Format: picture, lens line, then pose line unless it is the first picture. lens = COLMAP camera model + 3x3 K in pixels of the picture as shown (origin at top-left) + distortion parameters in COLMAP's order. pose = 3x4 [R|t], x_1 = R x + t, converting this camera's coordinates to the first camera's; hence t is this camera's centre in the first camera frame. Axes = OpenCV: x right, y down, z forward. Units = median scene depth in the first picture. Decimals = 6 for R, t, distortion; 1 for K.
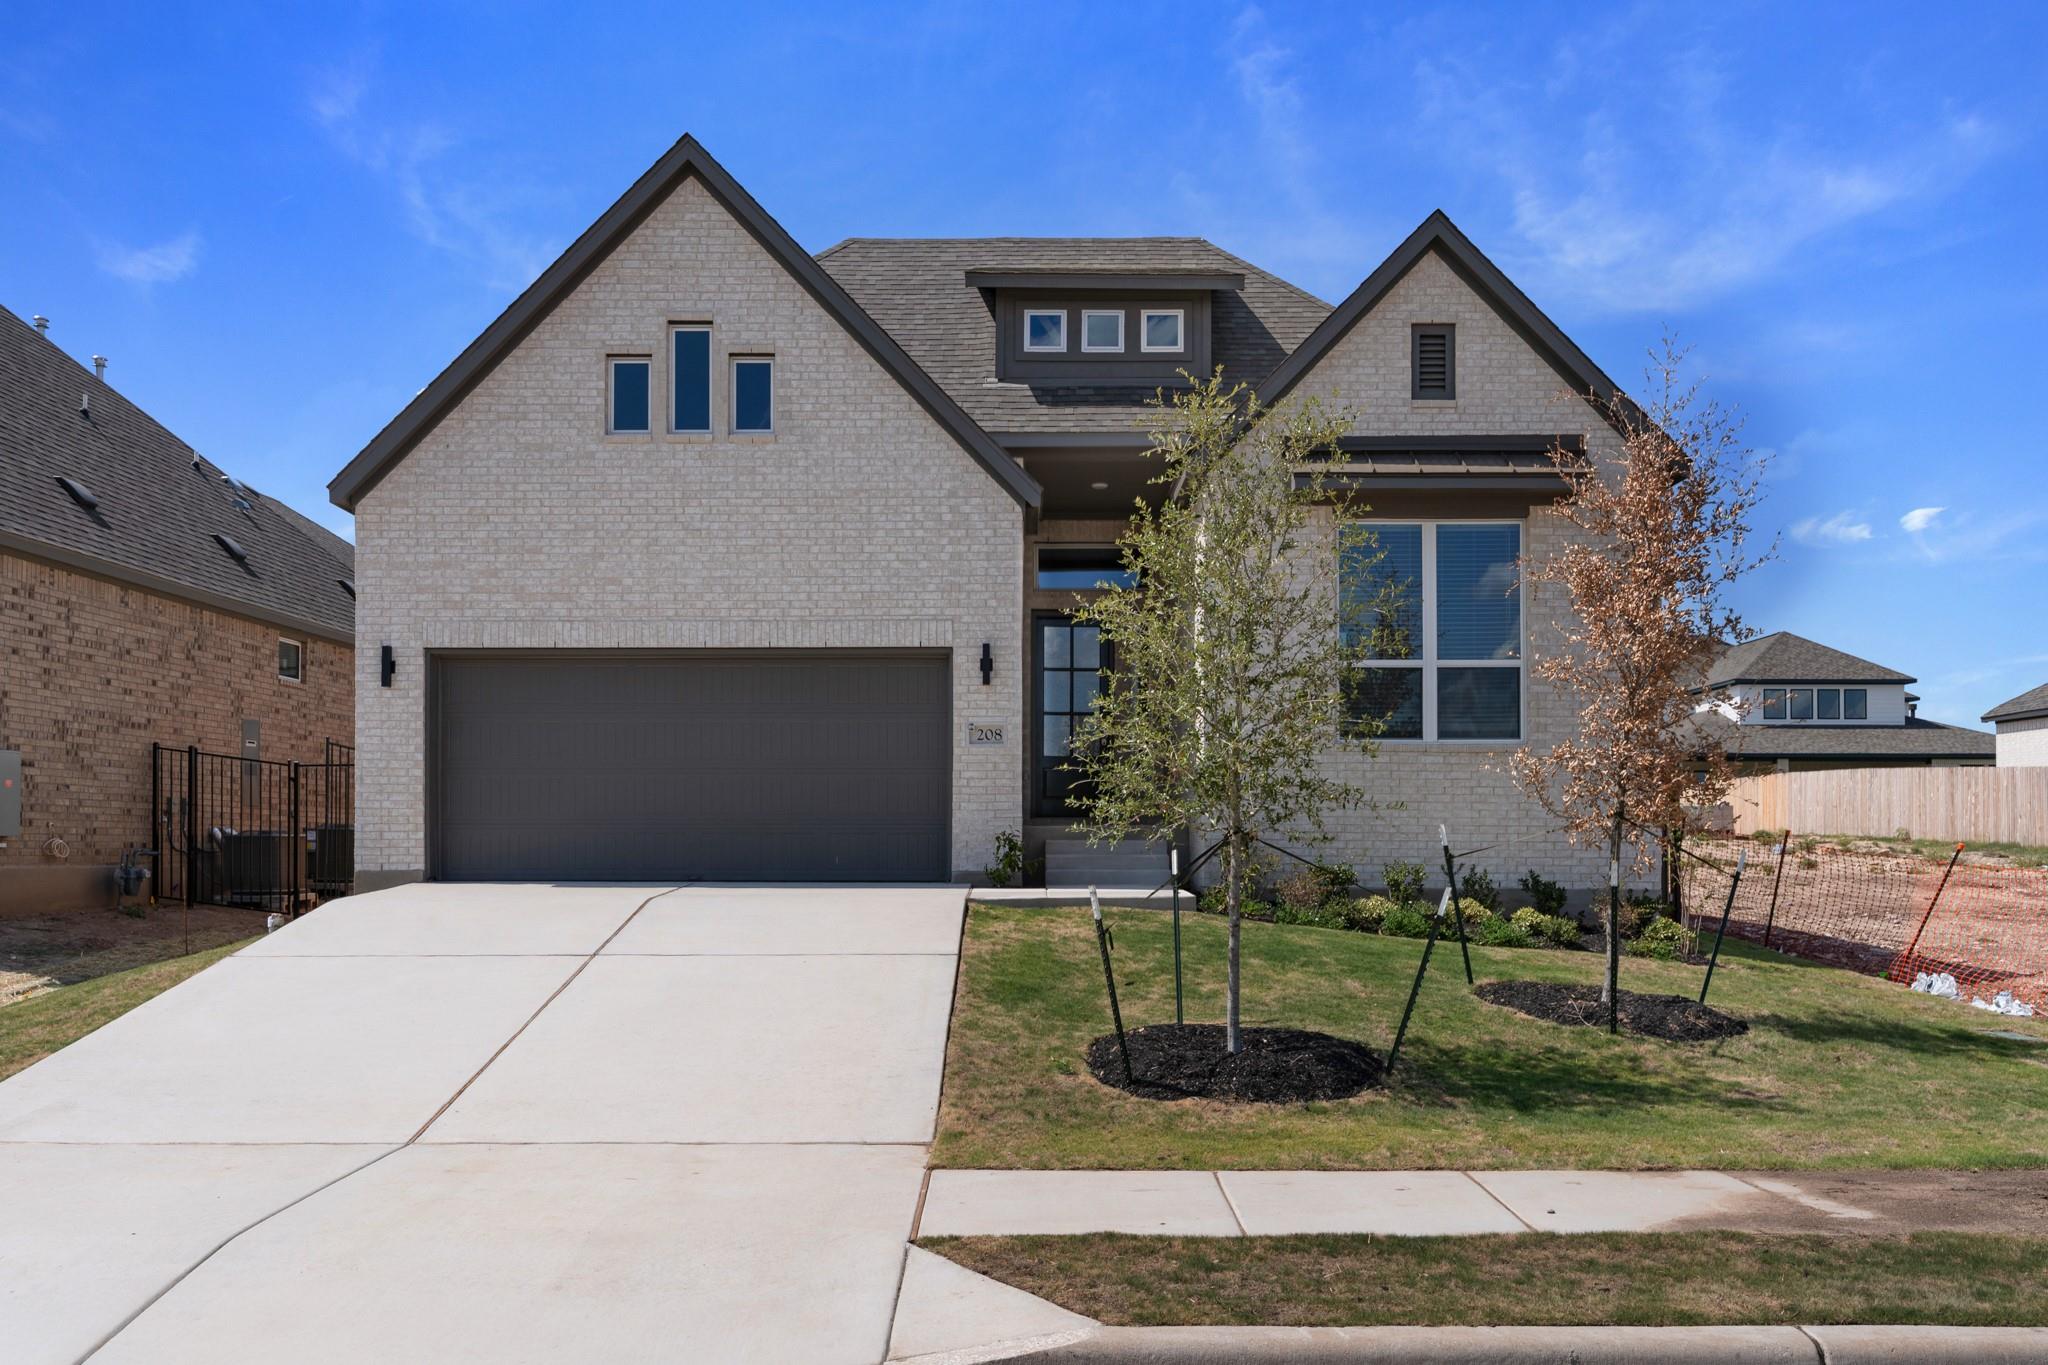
lens RADIAL K [[1641.7, 0, 1025.2], [0, 1641.7, 688.8], [0, 0, 1]] dist [0.009561, 0.002186]
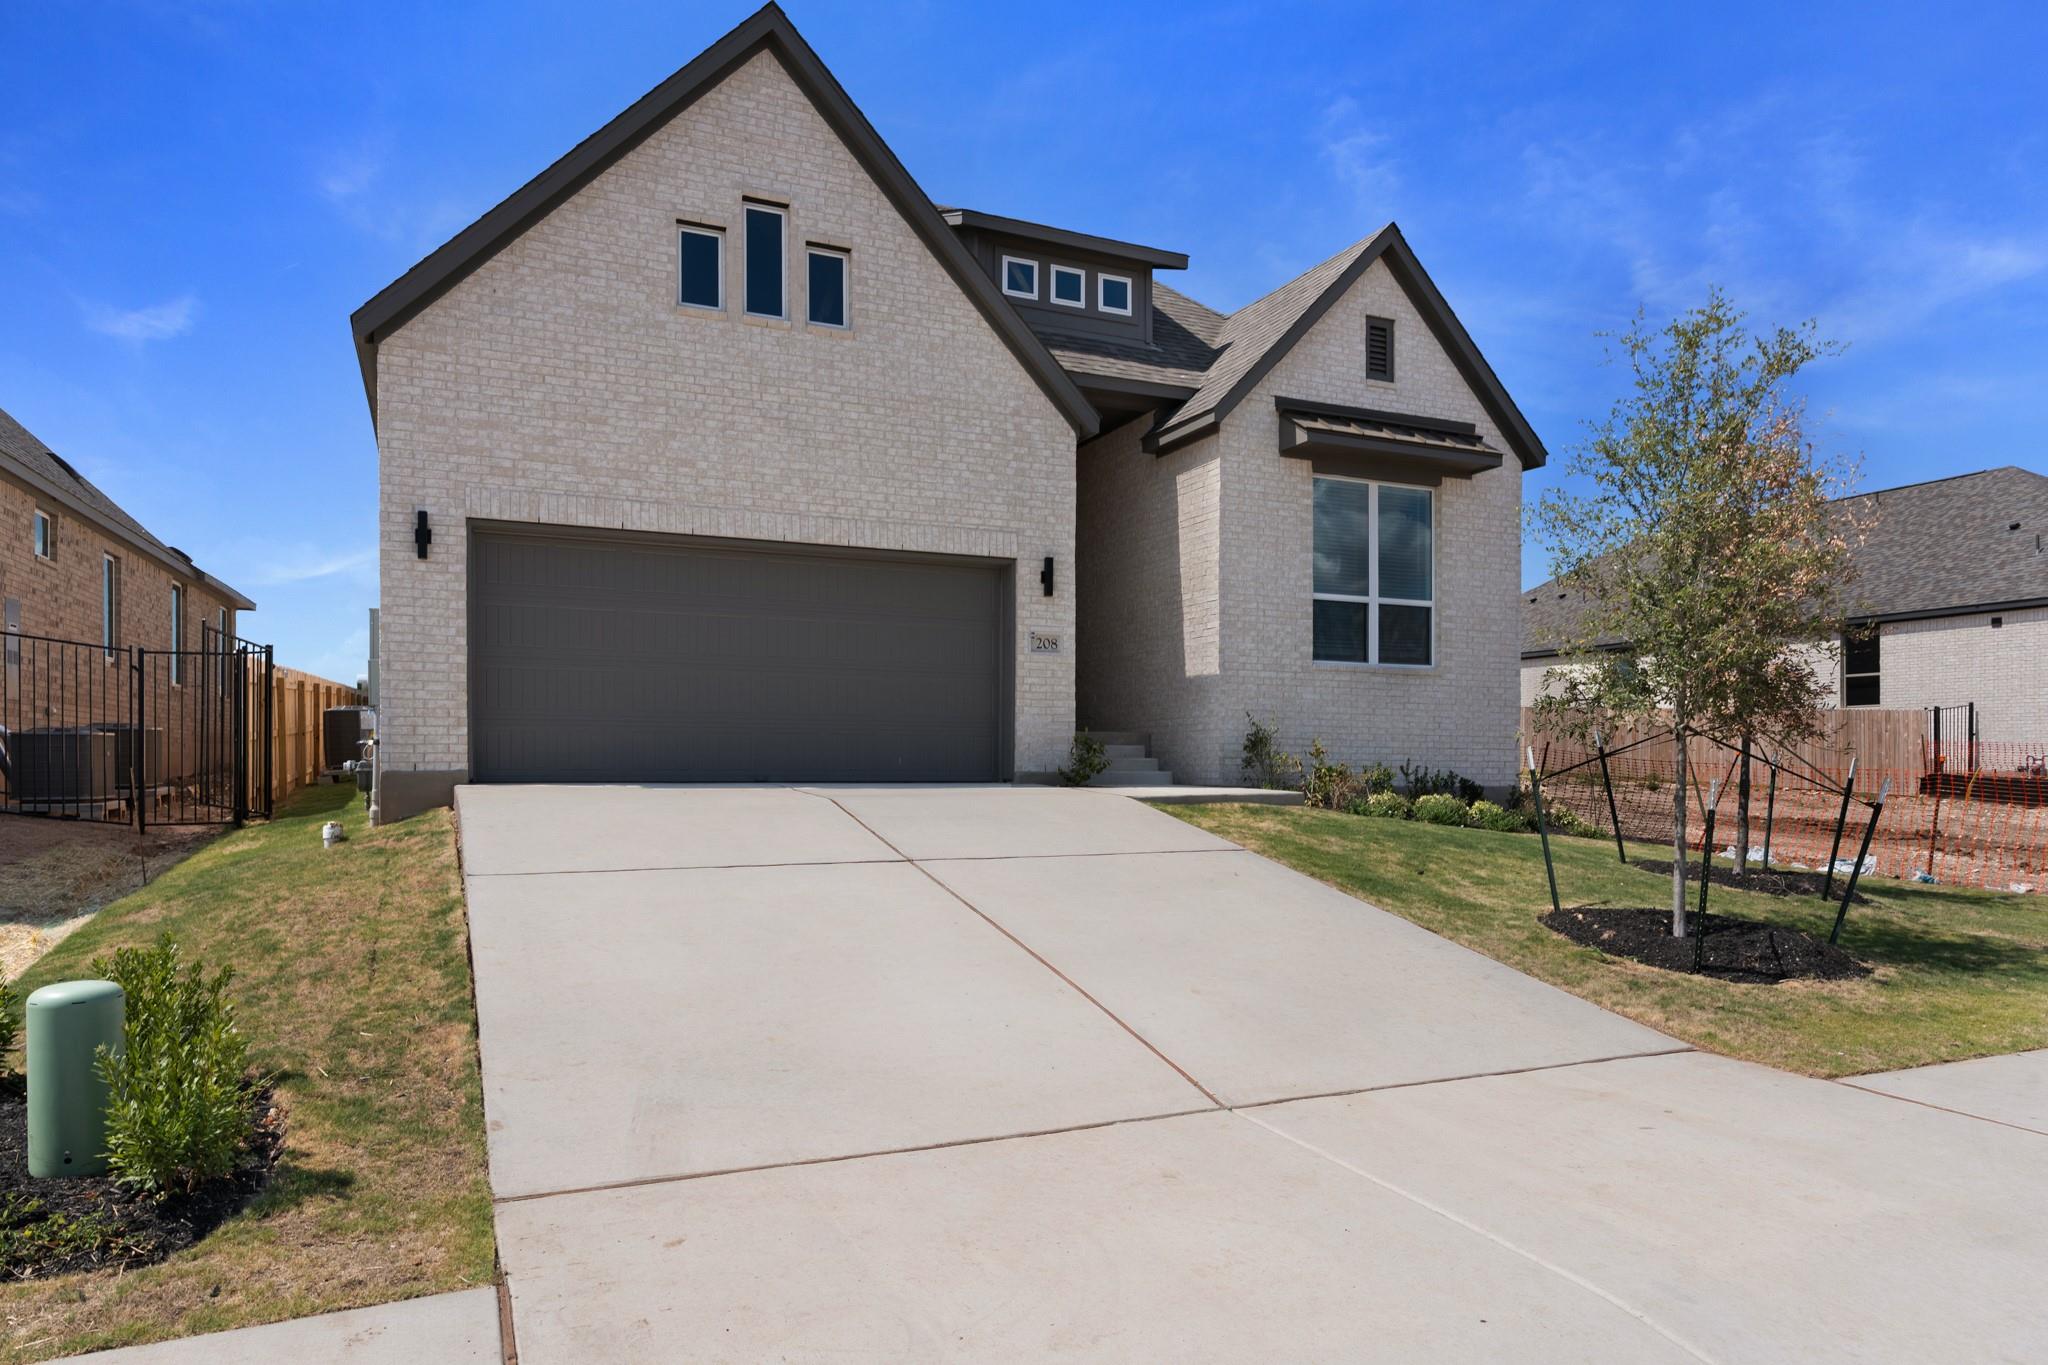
lens RADIAL K [[1261.2, 0, 1024.1], [0, 1261.2, 678.6], [0, 0, 1]] dist [0.004061, 0.000677]
pose [[0.911244, 0.030639, 0.410726, -0.365263], [-0.042526, 0.998899, 0.019832, 0.034630], [-0.409666, -0.035539, 0.911543, 0.259871]]
